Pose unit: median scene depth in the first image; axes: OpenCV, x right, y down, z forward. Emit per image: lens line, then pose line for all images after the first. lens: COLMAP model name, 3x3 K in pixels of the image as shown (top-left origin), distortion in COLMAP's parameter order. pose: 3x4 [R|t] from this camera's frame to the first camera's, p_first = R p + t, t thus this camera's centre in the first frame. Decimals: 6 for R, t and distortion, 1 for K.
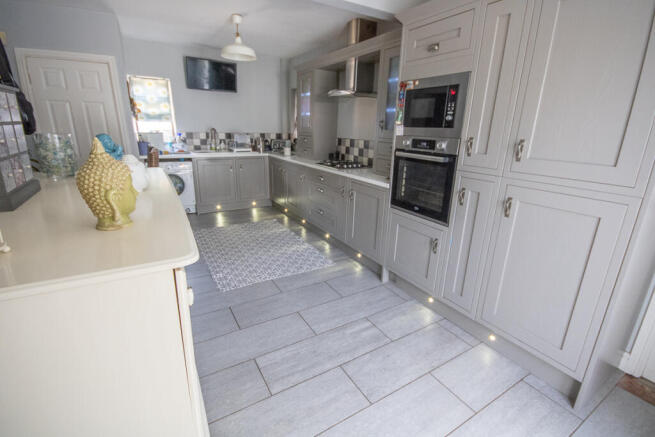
lens RADIAL K [[301.2, 0, 328.3], [0, 301.2, 216.2], [0, 0, 1]] dist [-0.002063, -0.002461]
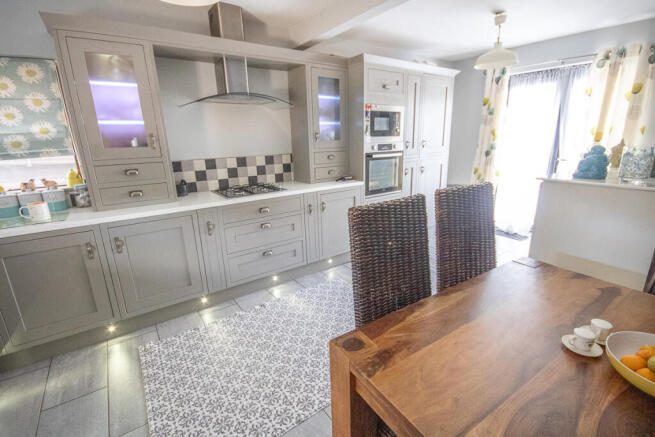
lens RADIAL K [[301.2, 0, 327.2], [0, 301.2, 217.8], [0, 0, 1]] dist [-0.002063, -0.002461]
pose [[-0.076889, -0.288125, 0.954501, -0.804935], [0.305711, 0.904409, 0.297631, -0.302653], [-0.949015, 0.314686, 0.018544, 0.895403]]
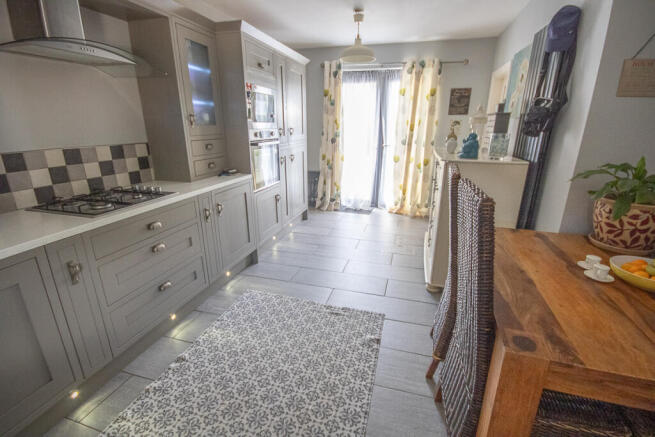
lens RADIAL K [[301.2, 0, 328.4], [0, 301.2, 218.7], [0, 0, 1]] dist [-0.002063, -0.002461]
pose [[-0.683985, -0.252287, 0.684483, -0.607098], [0.183289, 0.848761, 0.495993, -0.356265], [-0.706095, 0.464710, -0.534298, 1.123248]]
